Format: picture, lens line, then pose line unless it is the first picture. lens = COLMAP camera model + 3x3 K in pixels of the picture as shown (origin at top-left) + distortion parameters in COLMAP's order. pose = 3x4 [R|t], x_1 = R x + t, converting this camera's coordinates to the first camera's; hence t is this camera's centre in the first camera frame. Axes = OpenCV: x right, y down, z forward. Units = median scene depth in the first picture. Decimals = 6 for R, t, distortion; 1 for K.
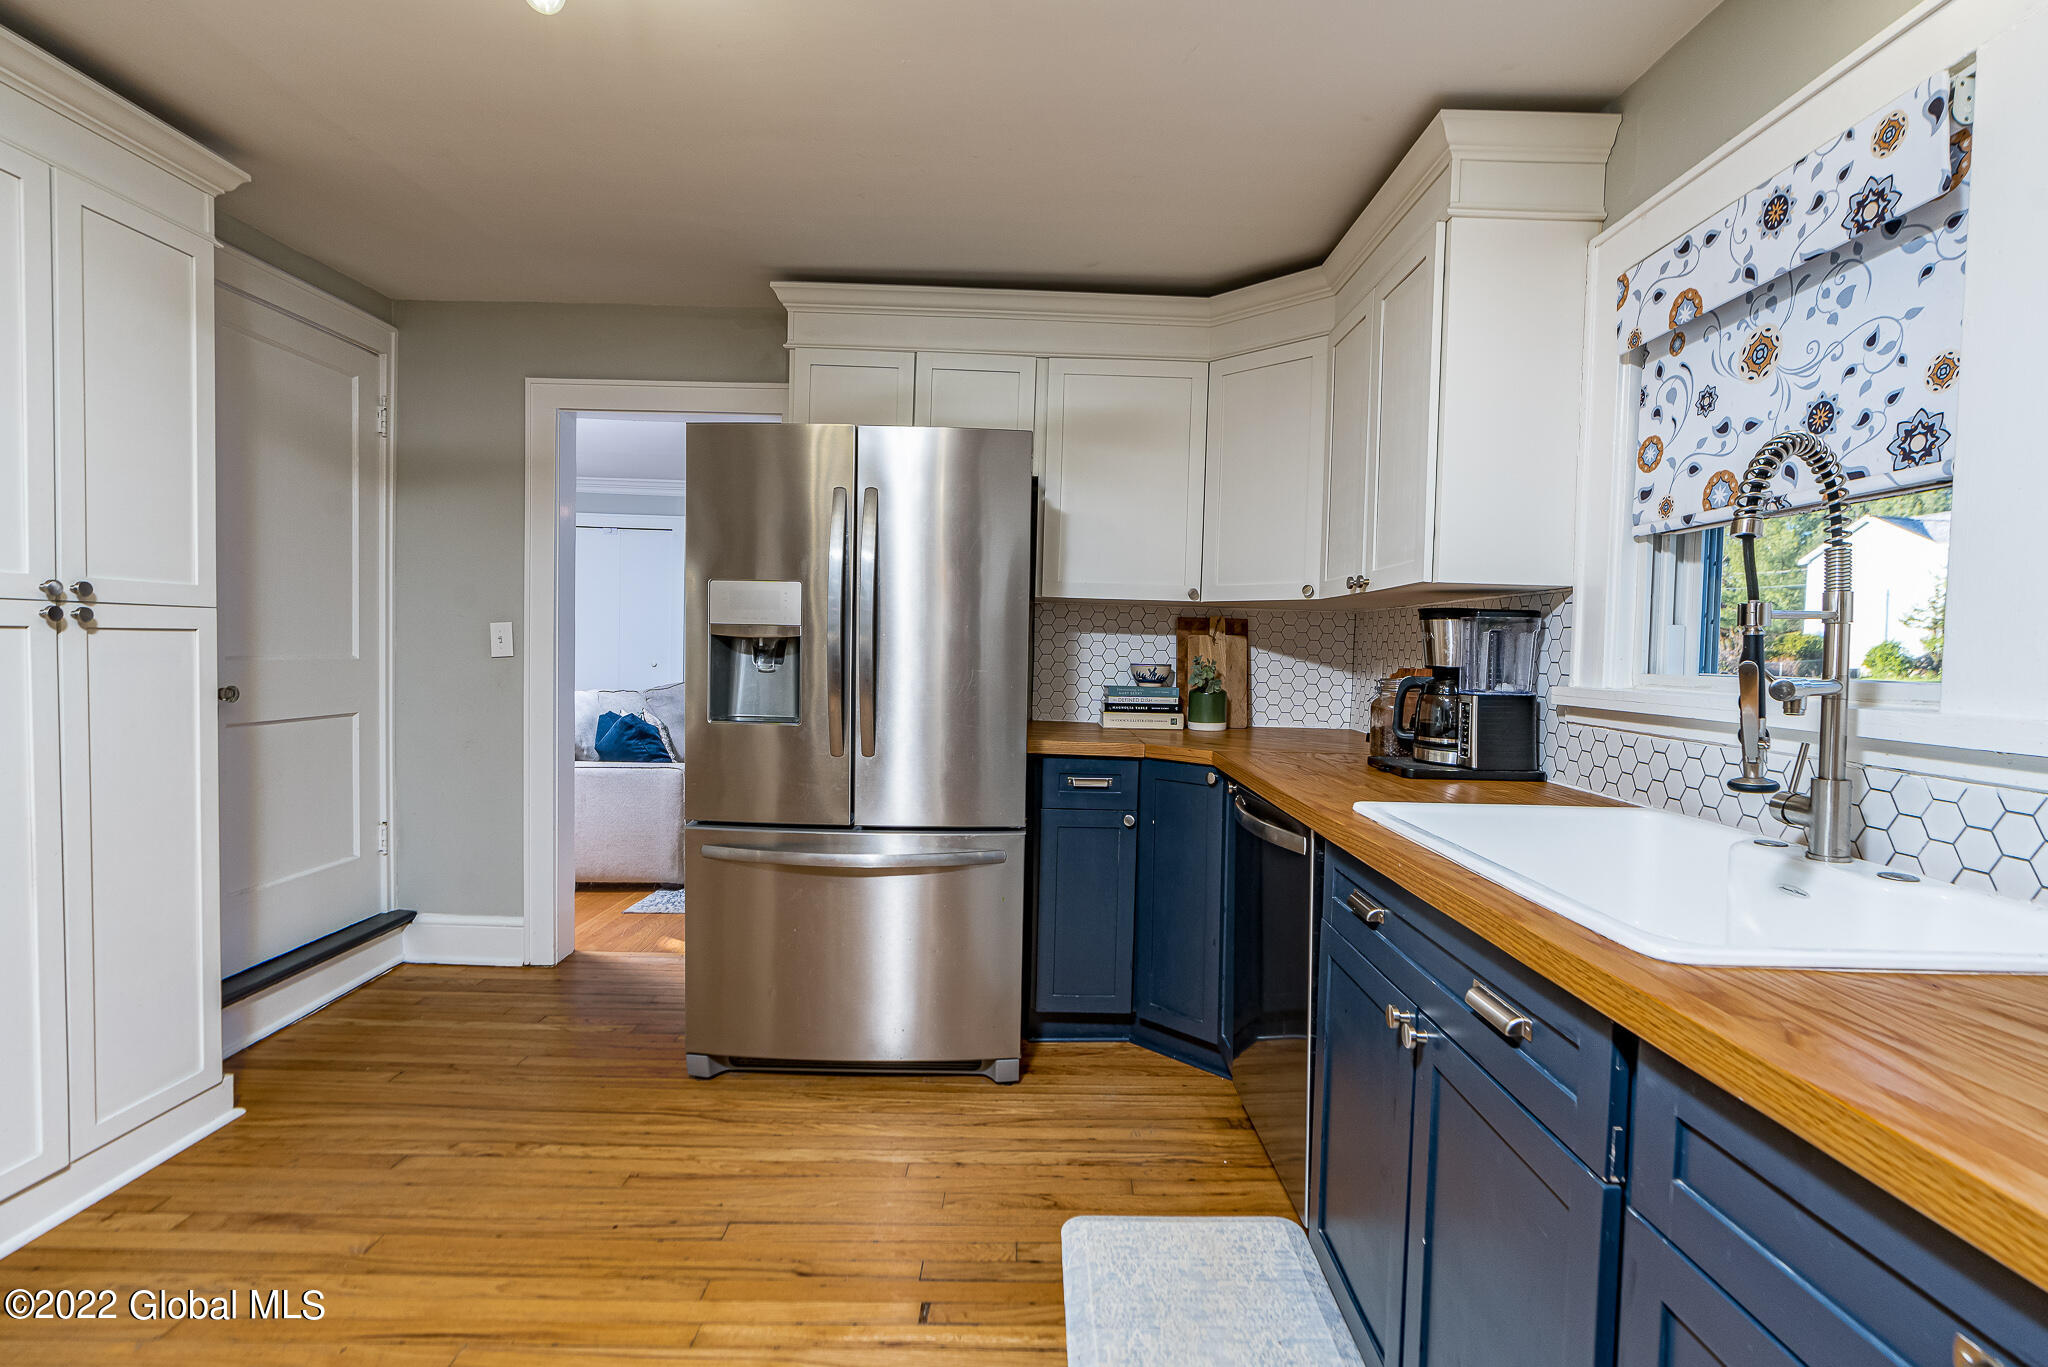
lens RADIAL K [[953.6, 0, 1024.0], [0, 953.6, 683.5], [0, 0, 1]] dist [0.014013, -0.000016]
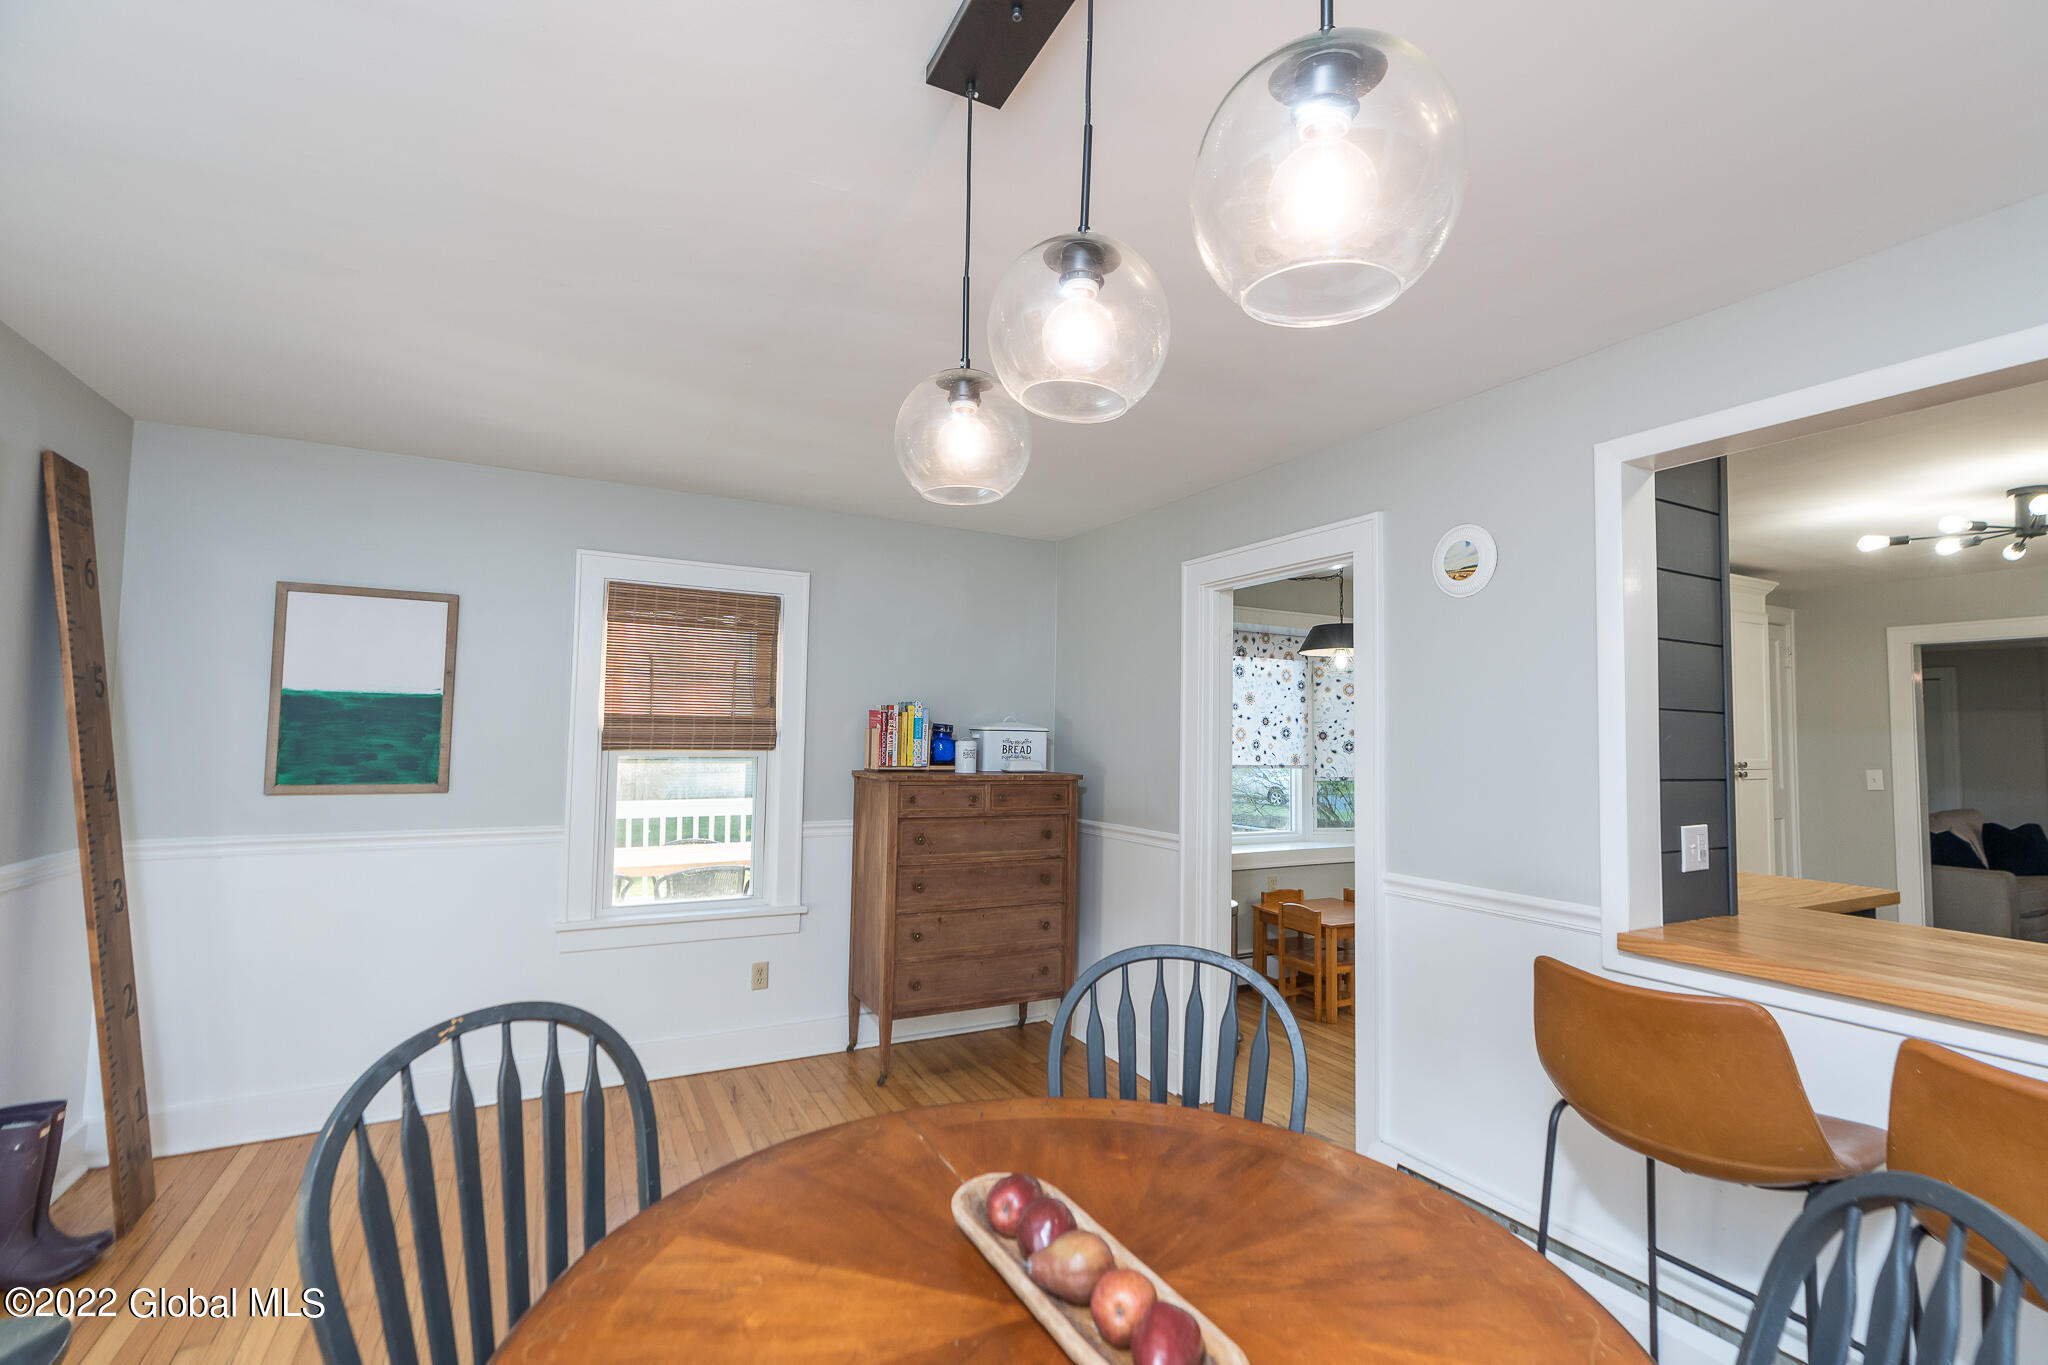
lens RADIAL K [[929.6, 0, 1025.0], [0, 929.6, 685.1], [0, 0, 1]] dist [-0.001387, 0.000963]
pose [[0.474459, -0.066919, -0.877730, 0.270396], [-0.037606, 0.994655, -0.096162, 0.000178], [0.879474, 0.078633, 0.469407, -1.606270]]
